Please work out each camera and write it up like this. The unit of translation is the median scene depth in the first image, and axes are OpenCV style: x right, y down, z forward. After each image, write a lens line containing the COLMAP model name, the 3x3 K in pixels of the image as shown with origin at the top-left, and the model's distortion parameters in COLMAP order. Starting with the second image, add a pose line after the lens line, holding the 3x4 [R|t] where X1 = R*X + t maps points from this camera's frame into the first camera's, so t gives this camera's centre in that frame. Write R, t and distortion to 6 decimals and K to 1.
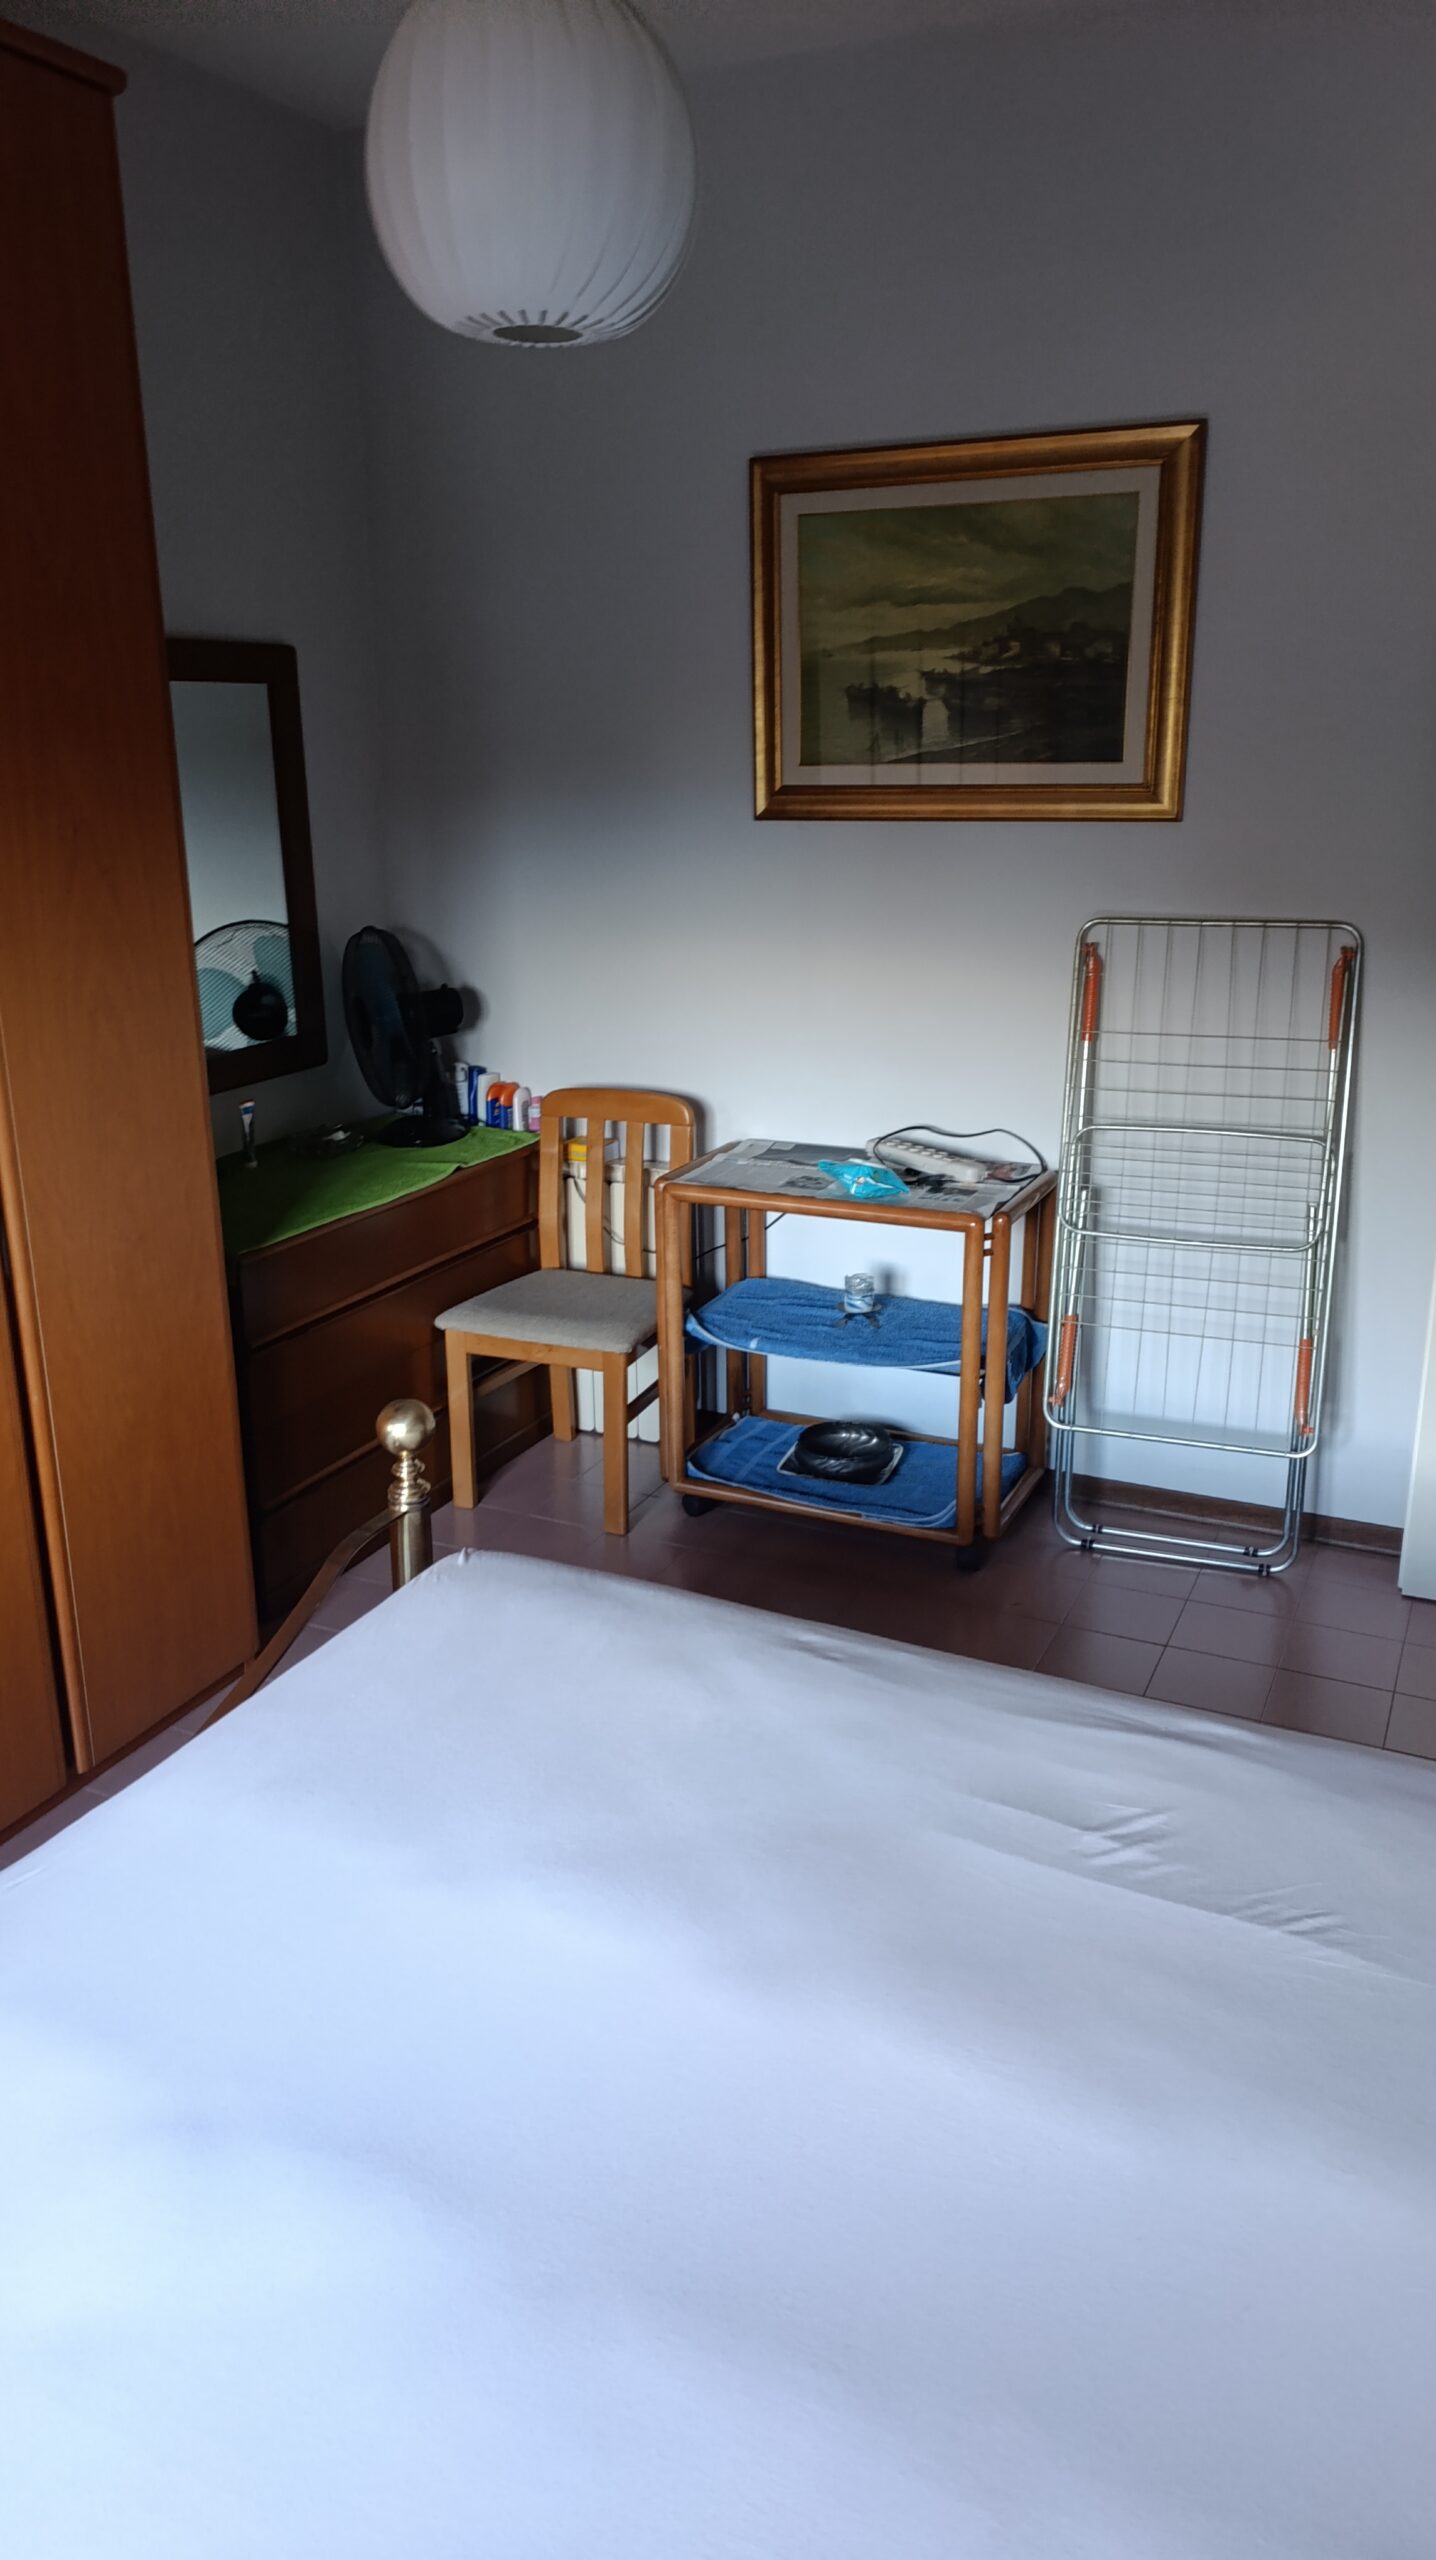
lens RADIAL K [[1776.9, 0, 718.0], [0, 1776.9, 1280.0], [0, 0, 1]] dist [-0.003831, -0.001151]
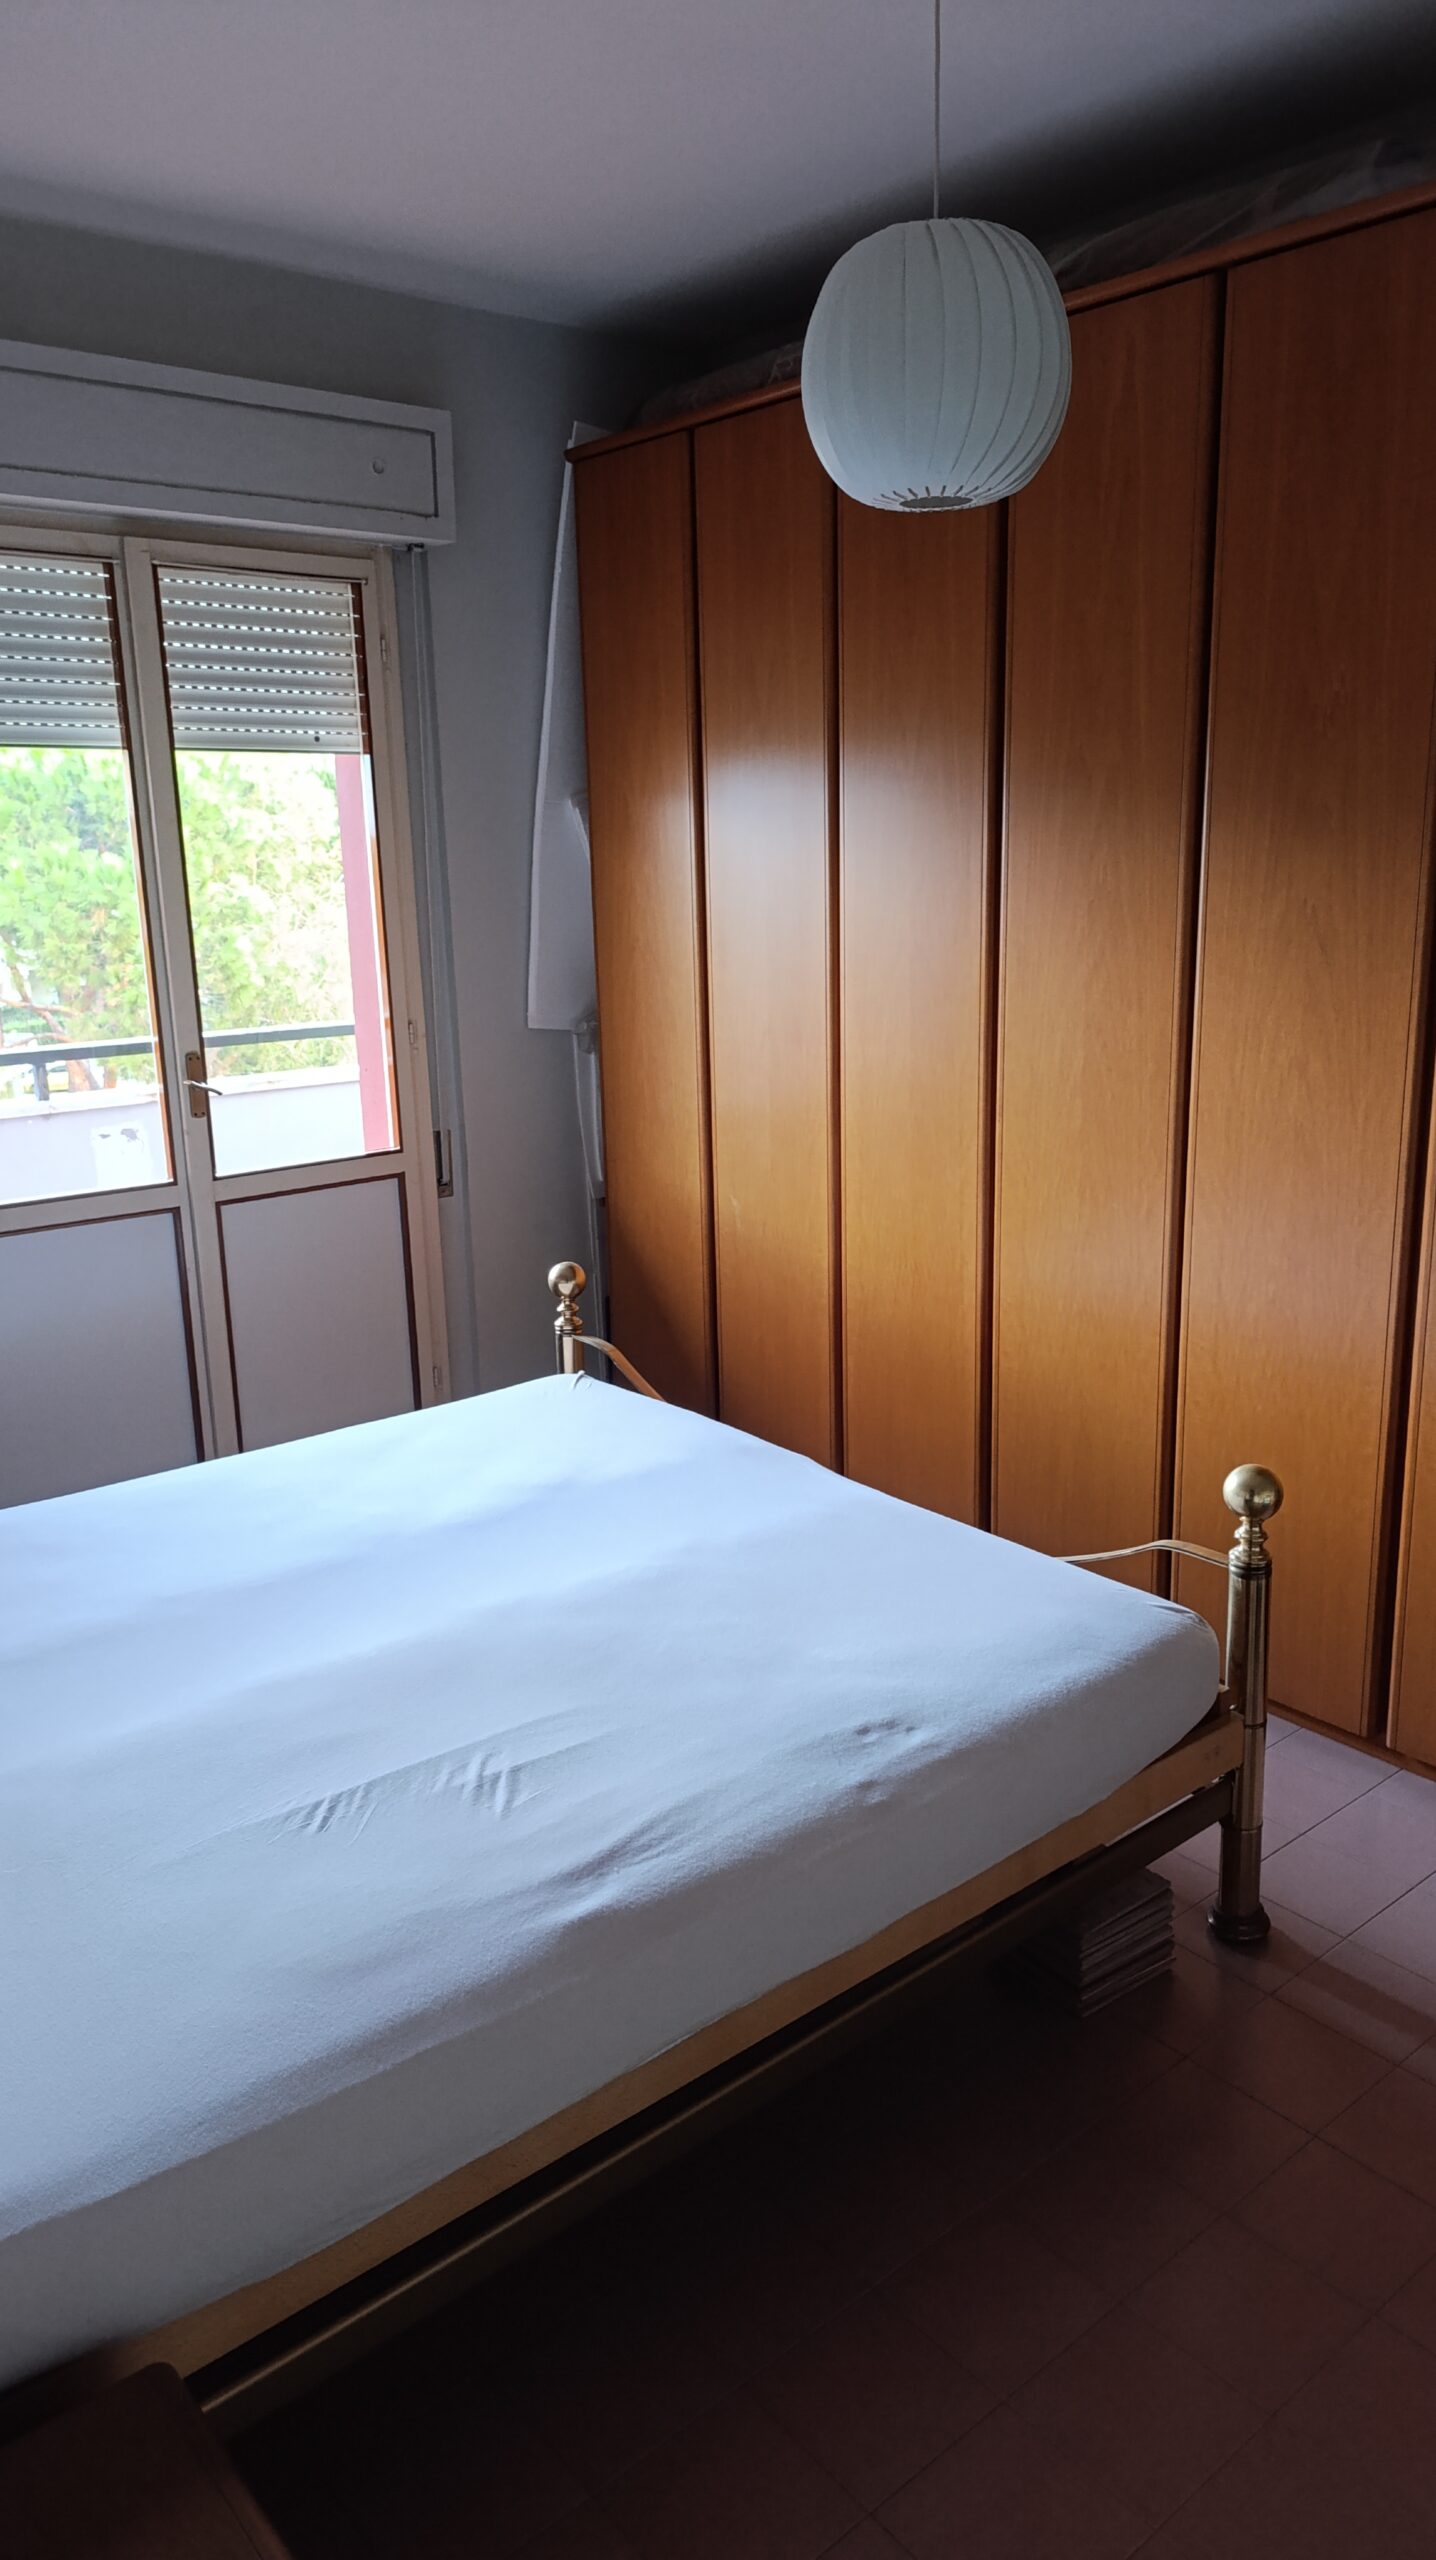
lens RADIAL K [[1734.5, 0, 776.3], [0, 1734.5, 1296.7], [0, 0, 1]] dist [0.000323, -0.000370]
pose [[-0.409199, 0.234607, -0.881769, 1.041716], [-0.244131, 0.902997, 0.353548, -0.405634], [0.879179, 0.359939, -0.312230, 1.352577]]
